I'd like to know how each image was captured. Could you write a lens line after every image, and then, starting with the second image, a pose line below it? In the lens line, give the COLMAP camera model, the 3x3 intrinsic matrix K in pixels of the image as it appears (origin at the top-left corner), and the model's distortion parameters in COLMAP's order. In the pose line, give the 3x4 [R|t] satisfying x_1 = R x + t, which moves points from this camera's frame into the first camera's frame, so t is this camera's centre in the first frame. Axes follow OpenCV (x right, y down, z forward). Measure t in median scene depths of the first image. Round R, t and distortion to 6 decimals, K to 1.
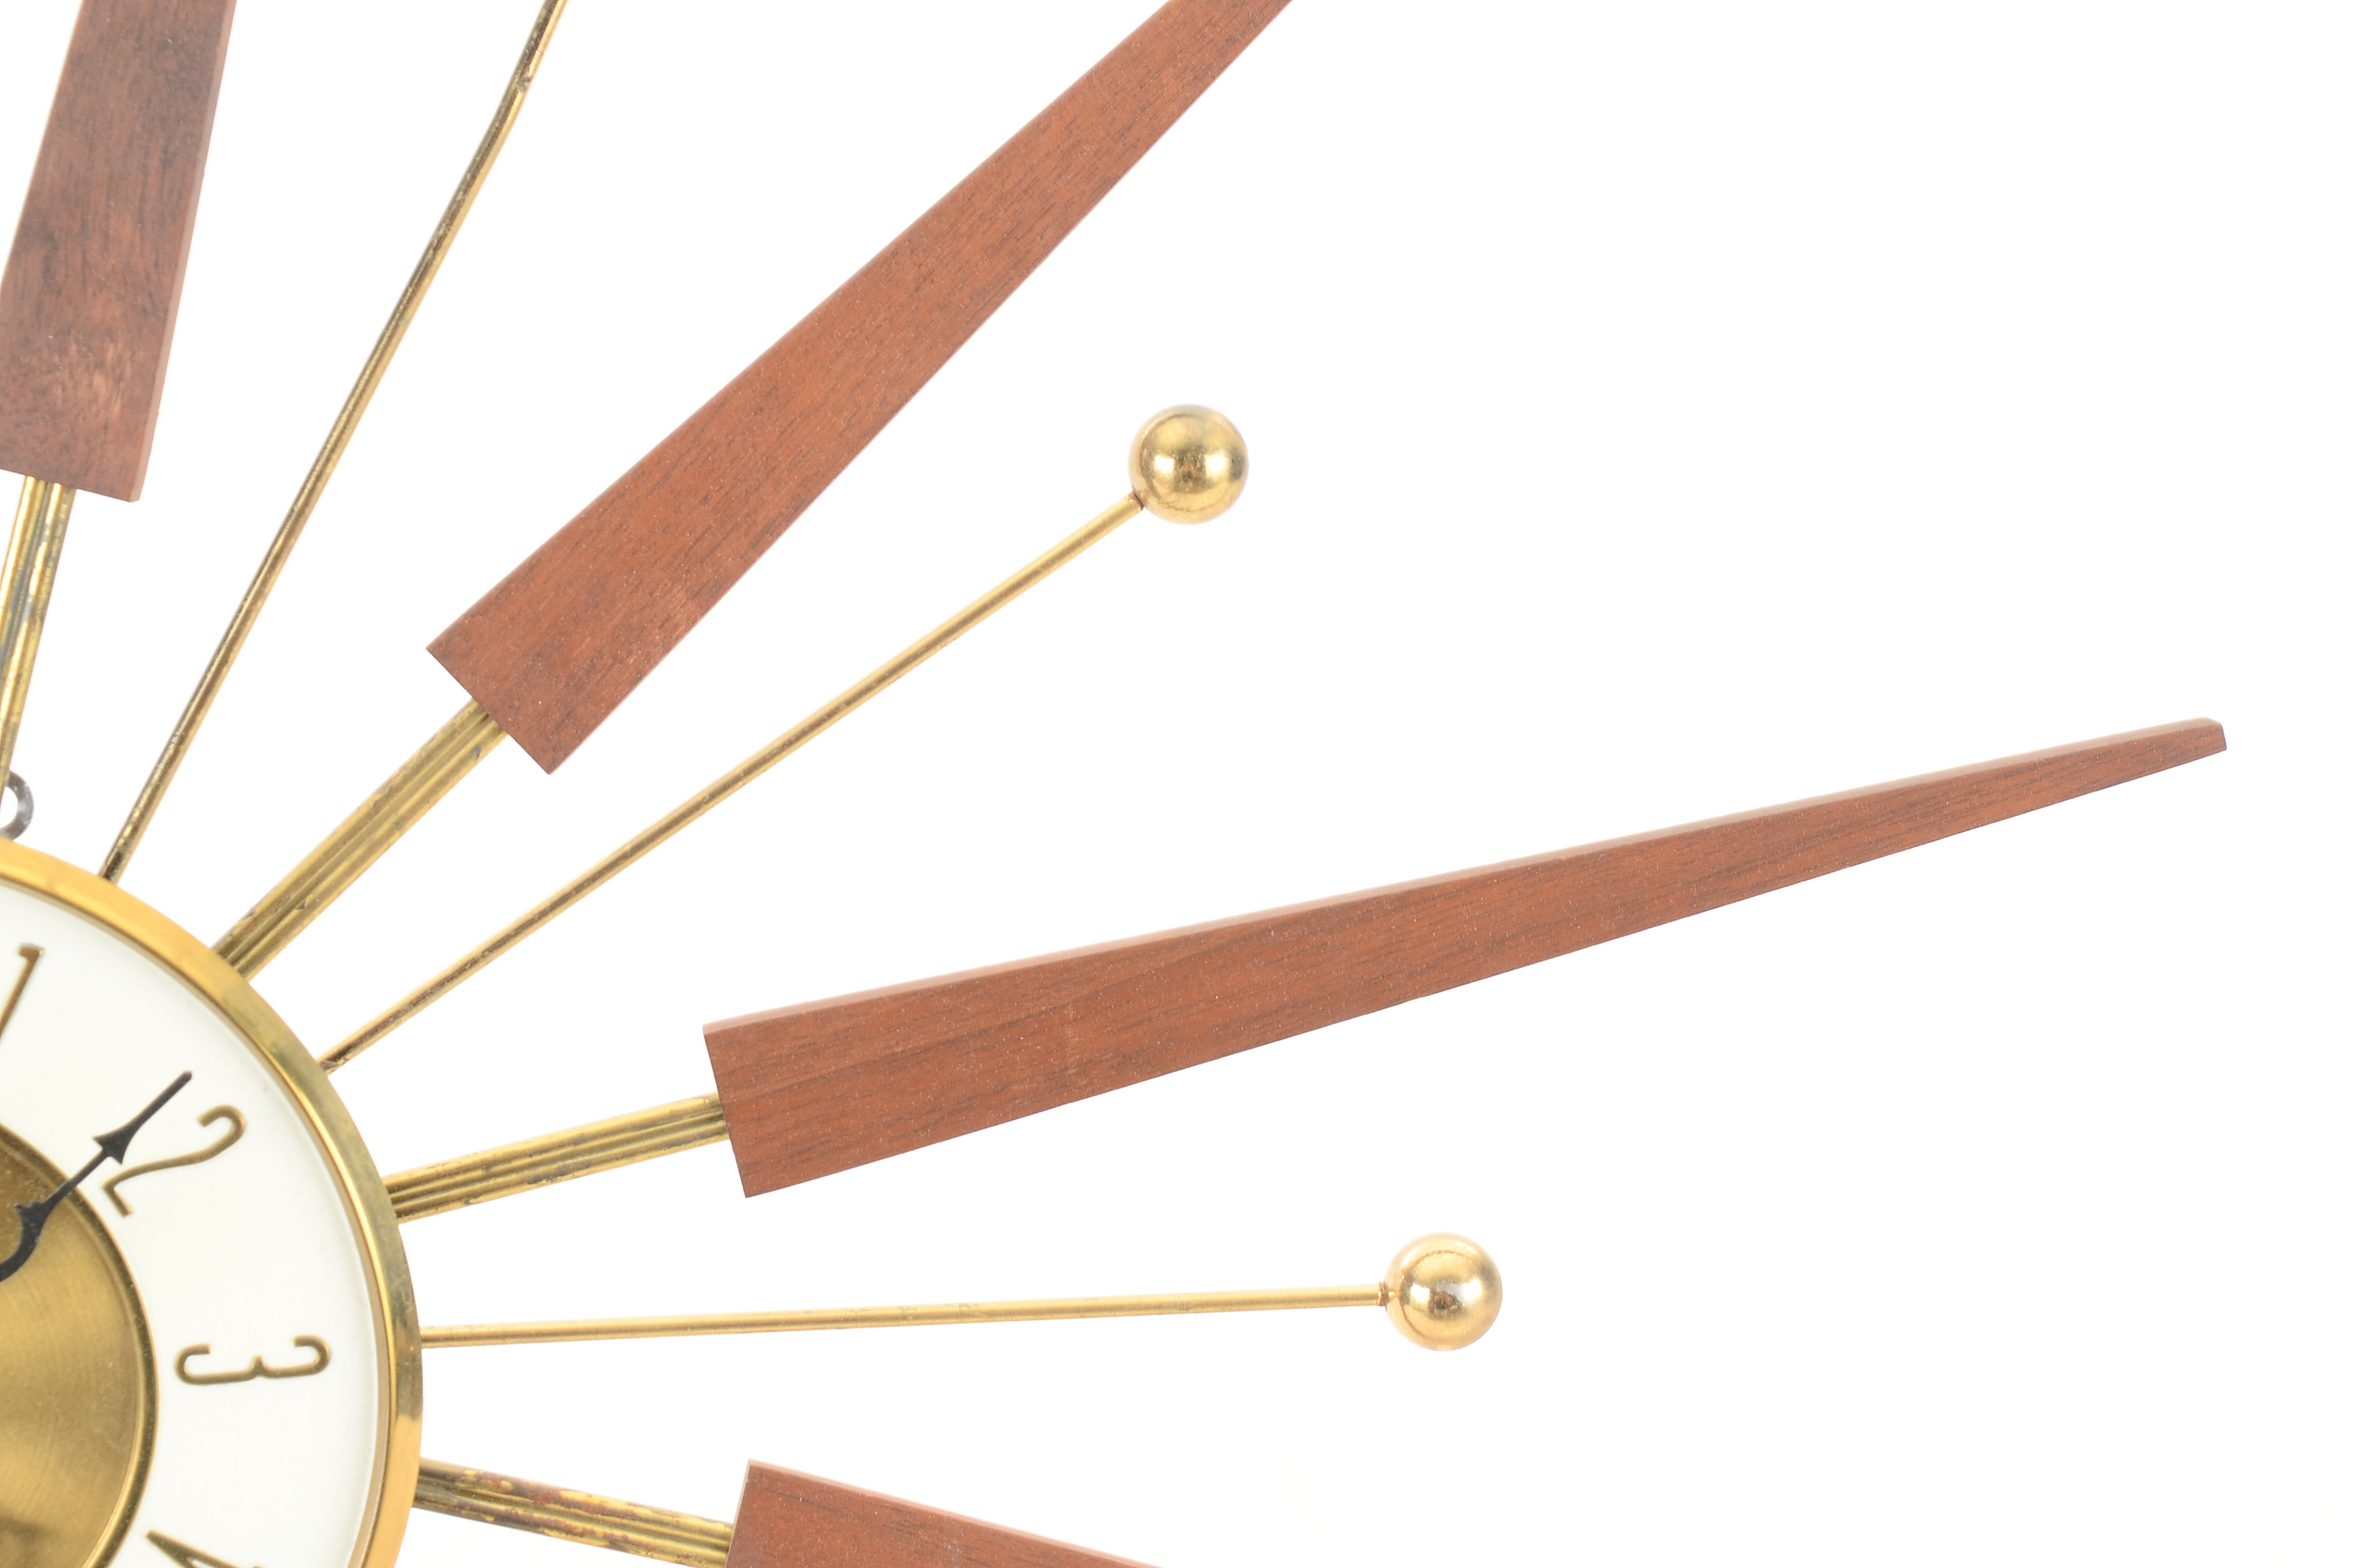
lens RADIAL K [[5276.7, 0, 1184.0], [0, 5276.7, 784.0], [0, 0, 1]] dist [0.056383, 0.072253]
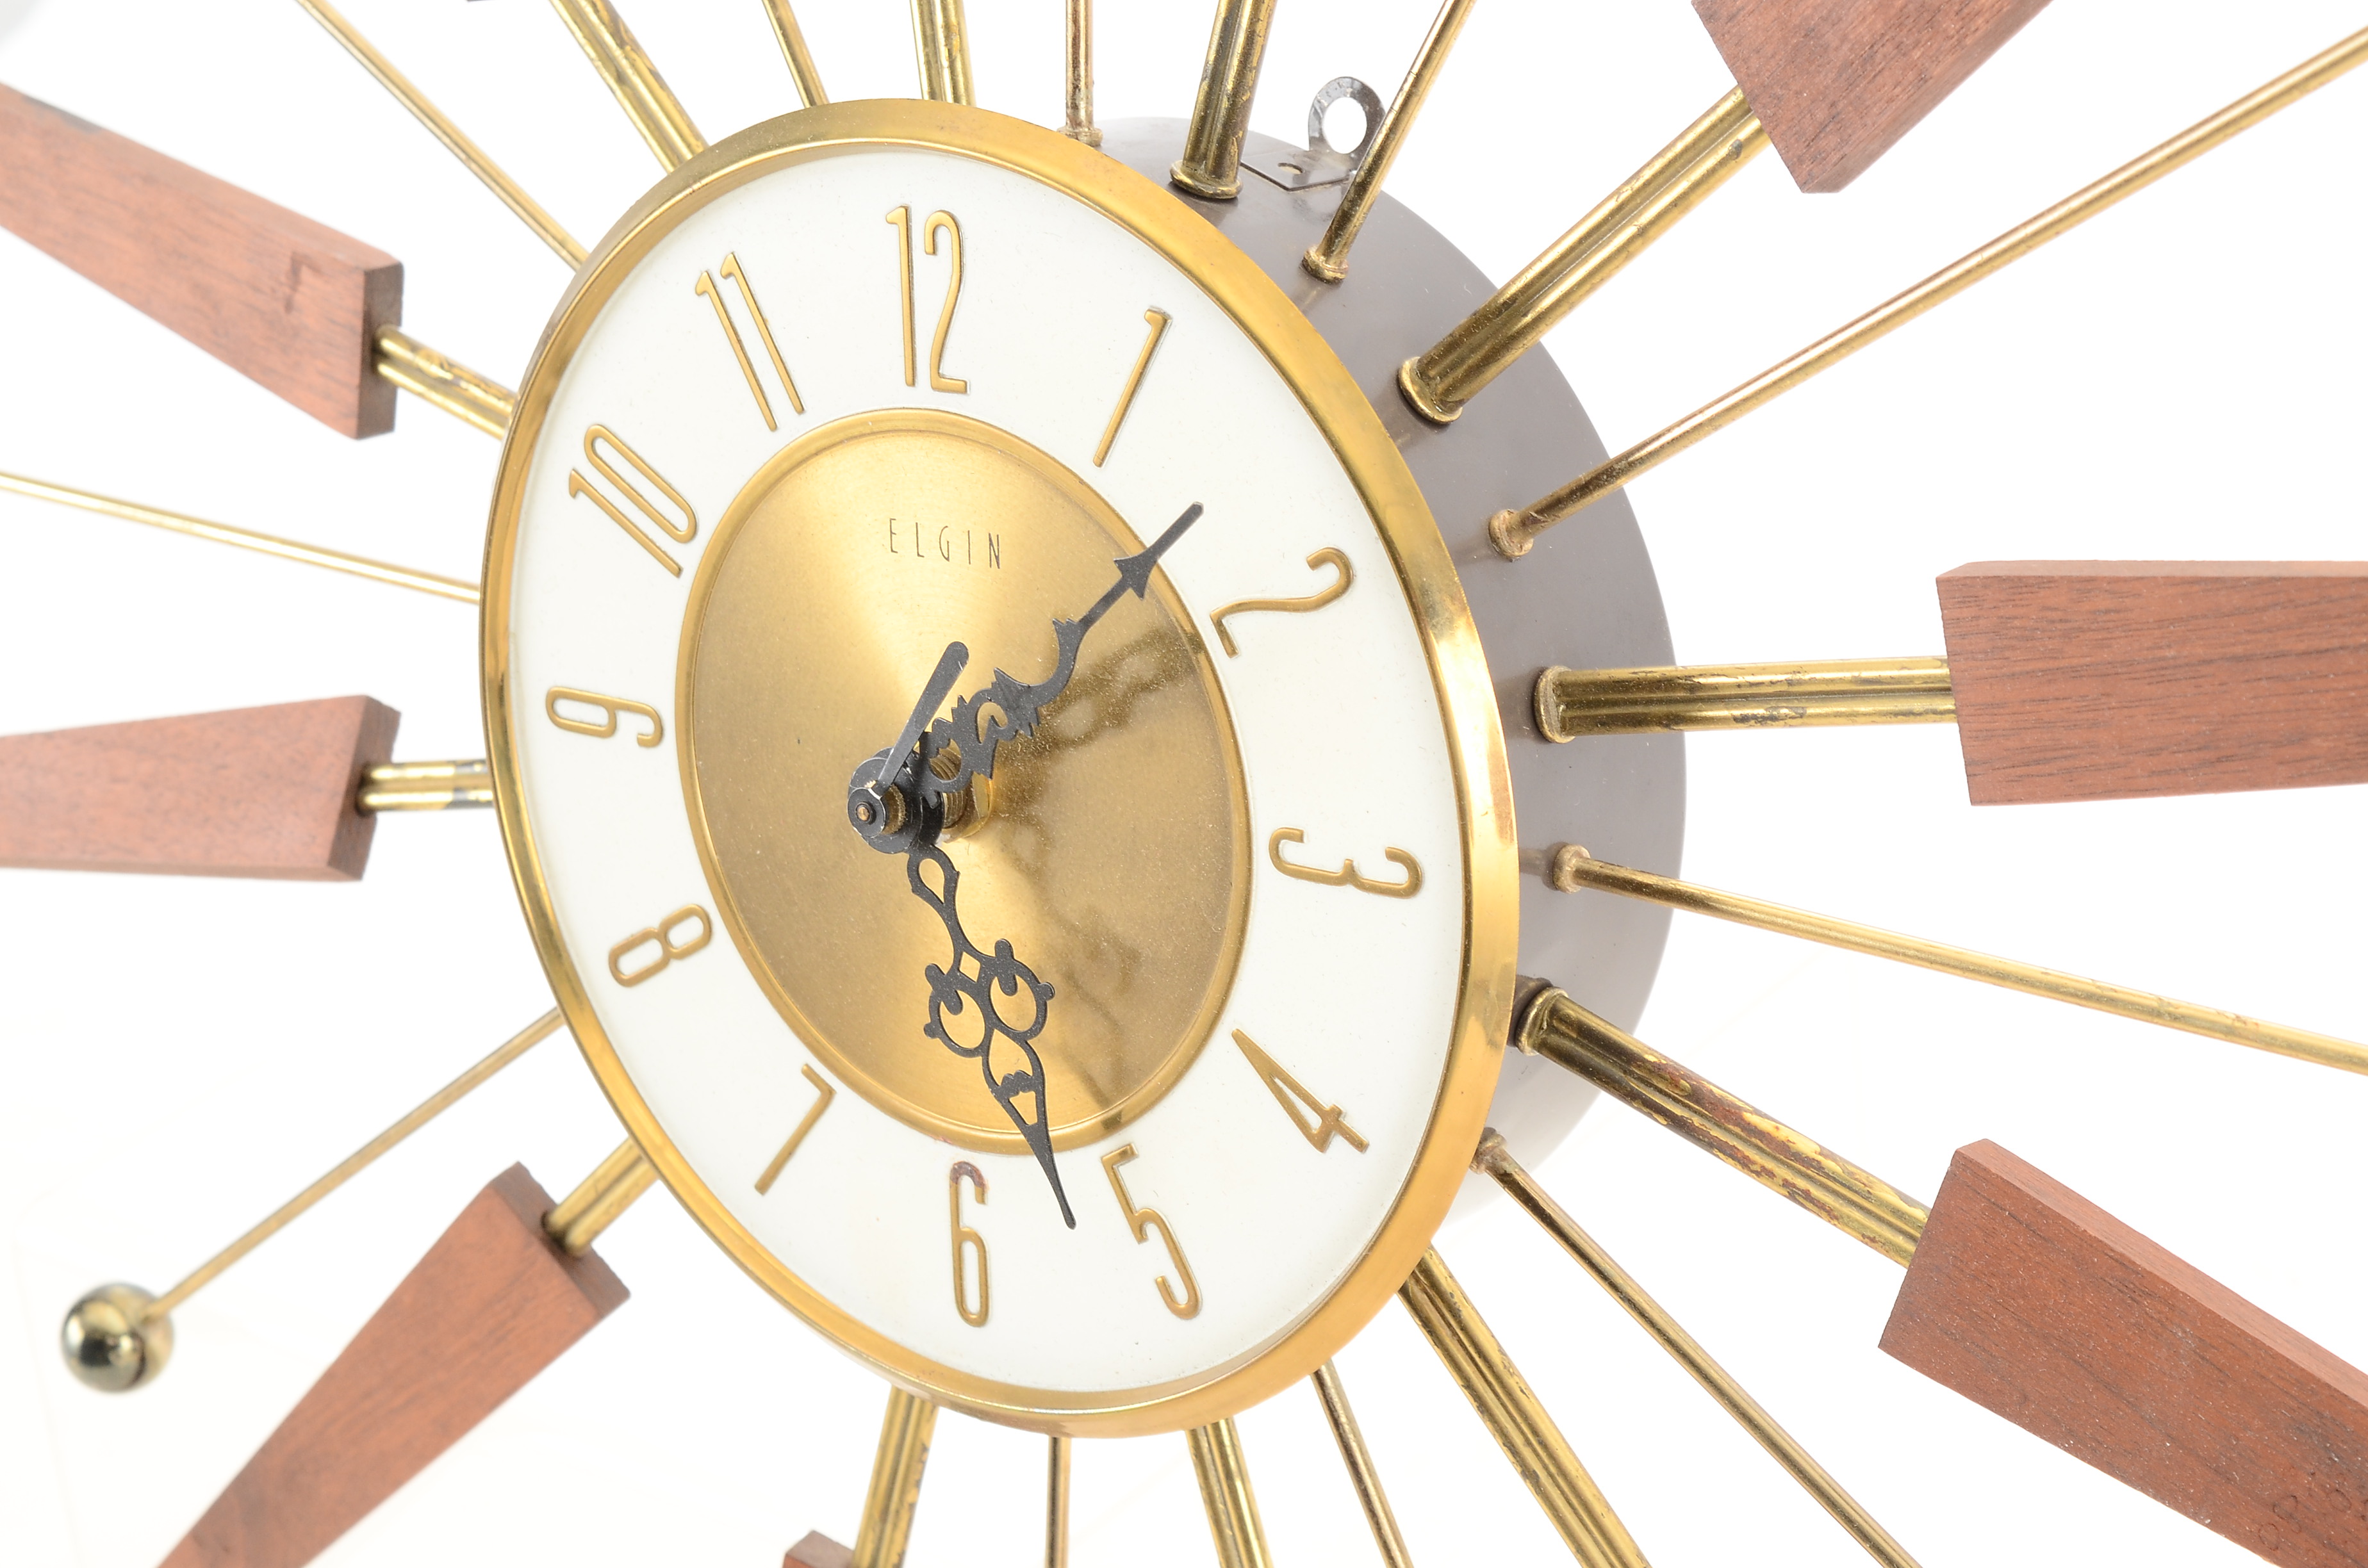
lens RADIAL K [[5009.5, 0, 1183.9], [0, 5009.5, 735.9], [0, 0, 1]] dist [0.066500, 0.251173]
pose [[0.713024, 0.226458, -0.663562, 0.303238], [-0.101921, 0.969828, 0.221461, -0.075252], [0.693693, -0.090276, 0.714591, 0.427435]]
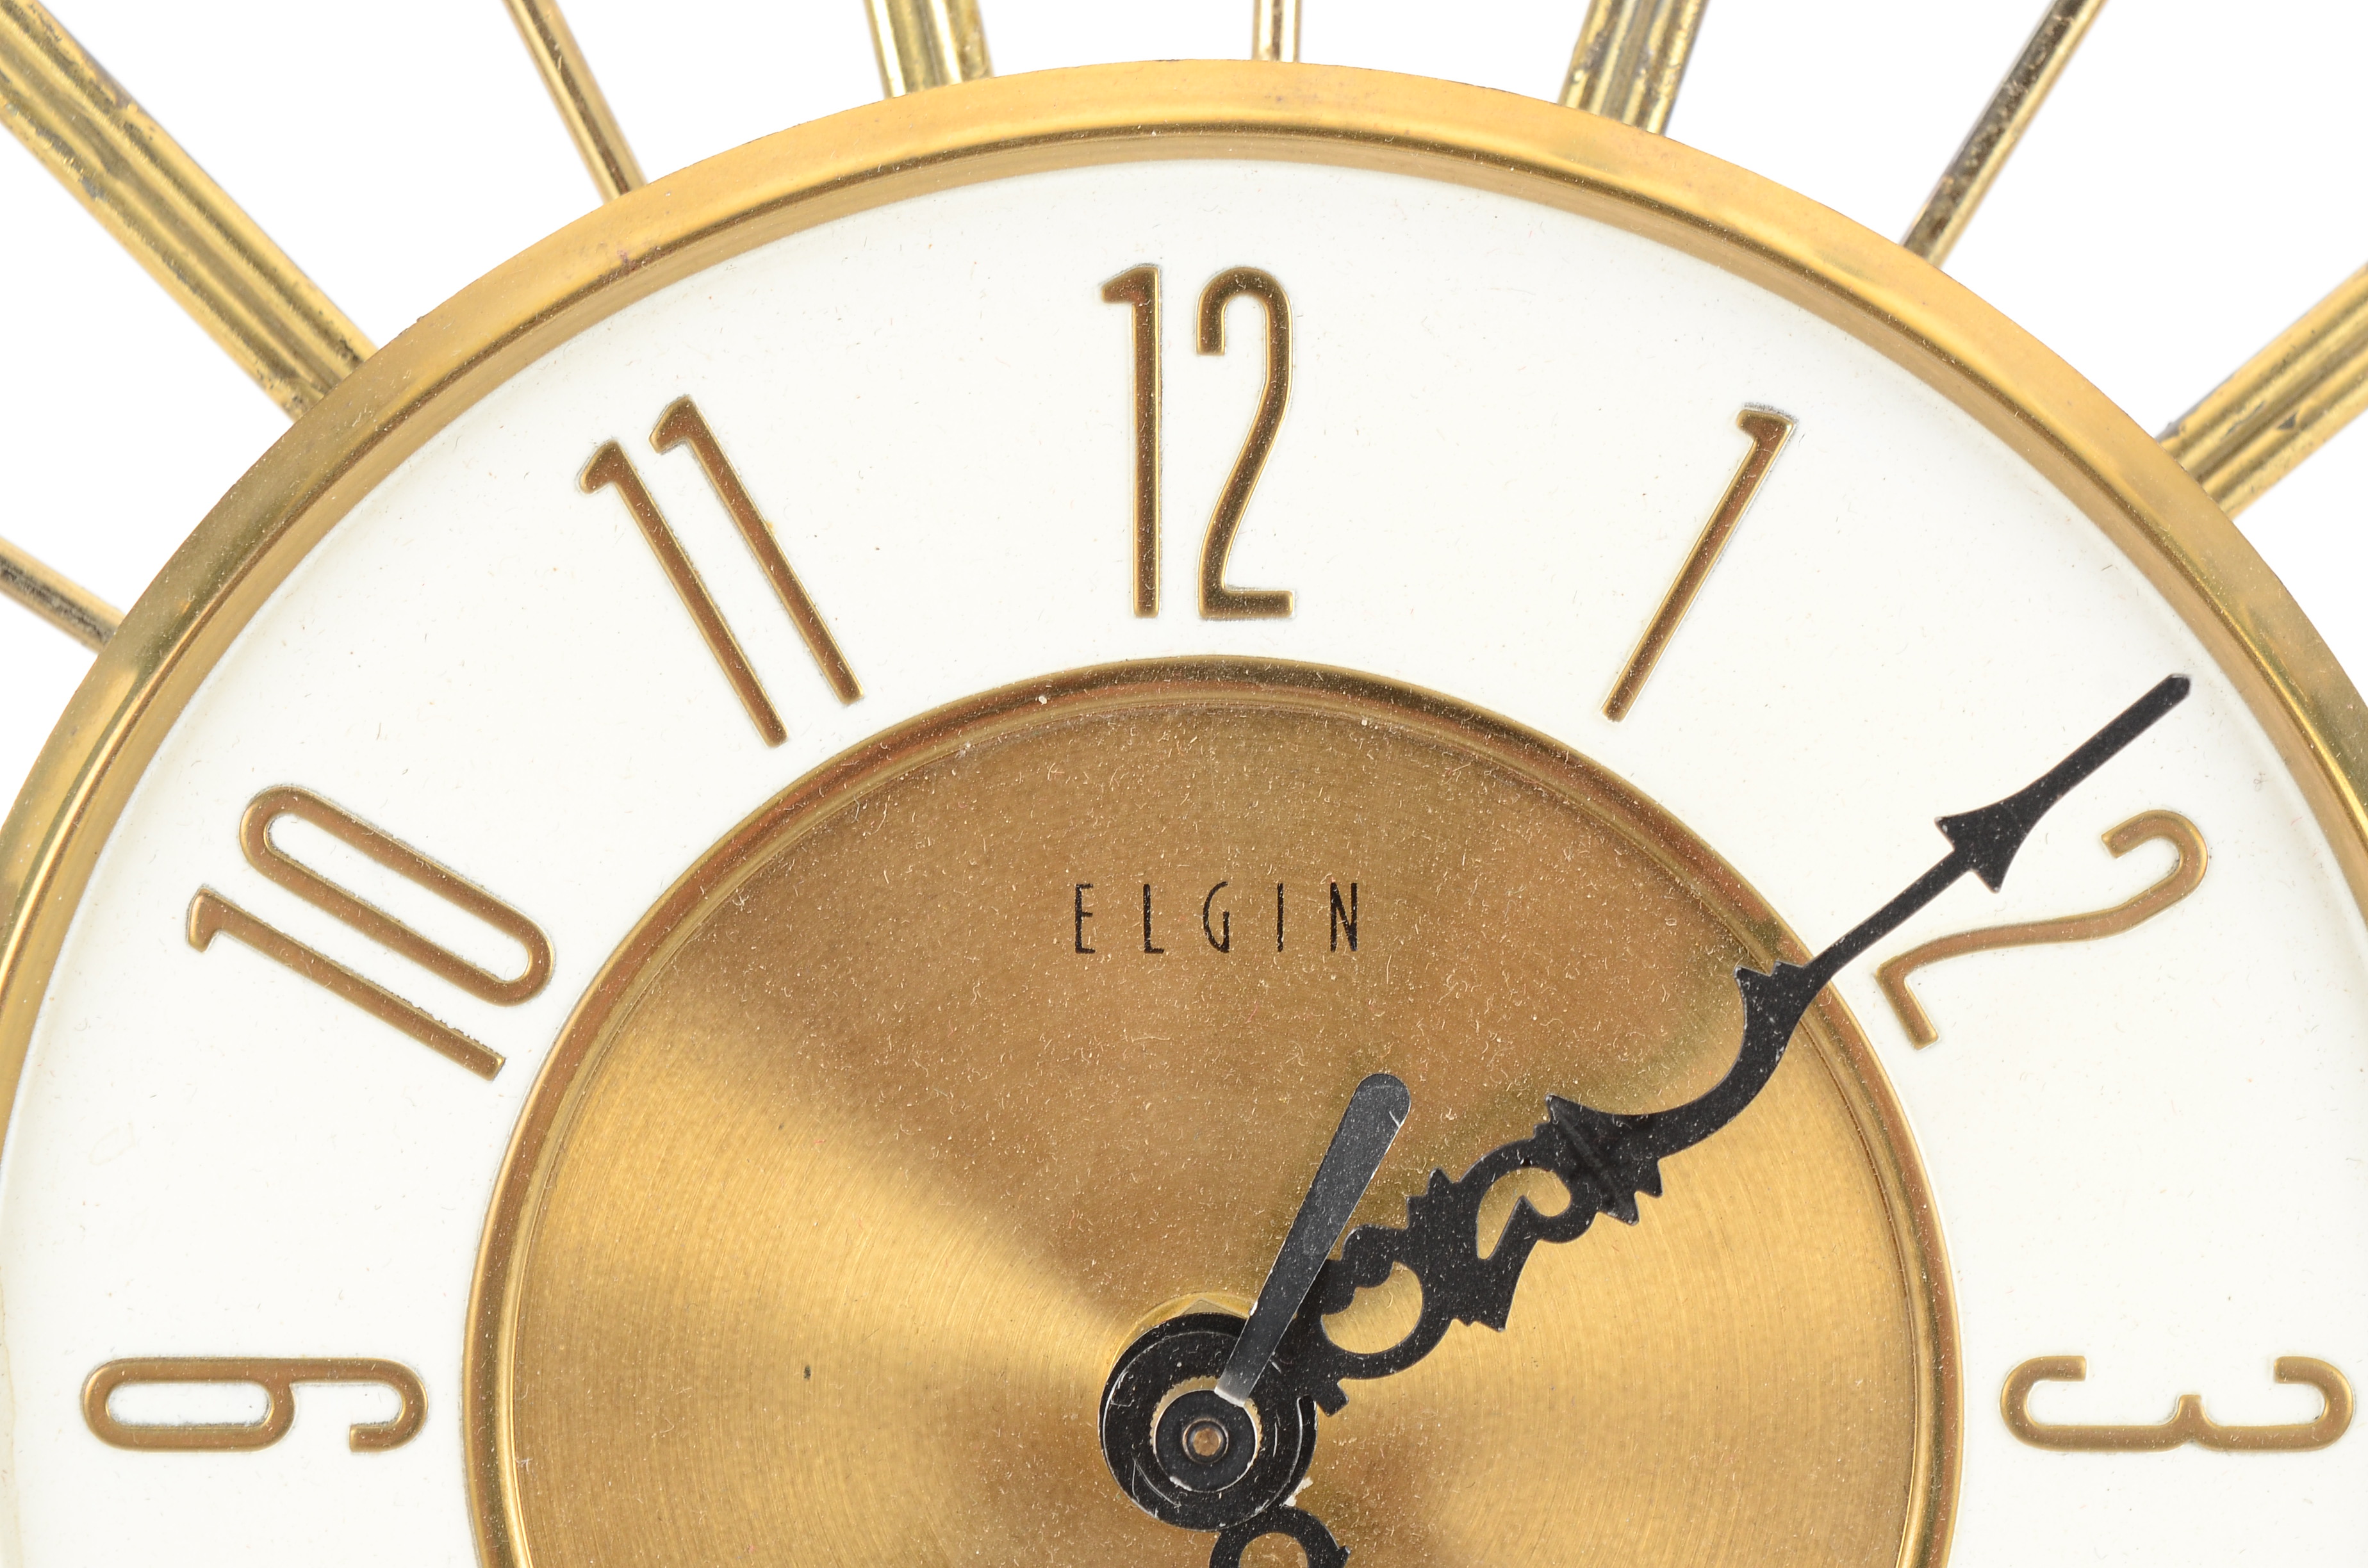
lens RADIAL K [[5276.7, 0, 1184.0], [0, 5276.7, 784.0], [0, 0, 1]] dist [0.056383, 0.072253]
pose [[0.990638, 0.066687, -0.119121, -0.203885], [-0.075675, 0.994487, -0.072591, 0.093879], [0.113623, 0.080926, 0.990223, 0.540979]]
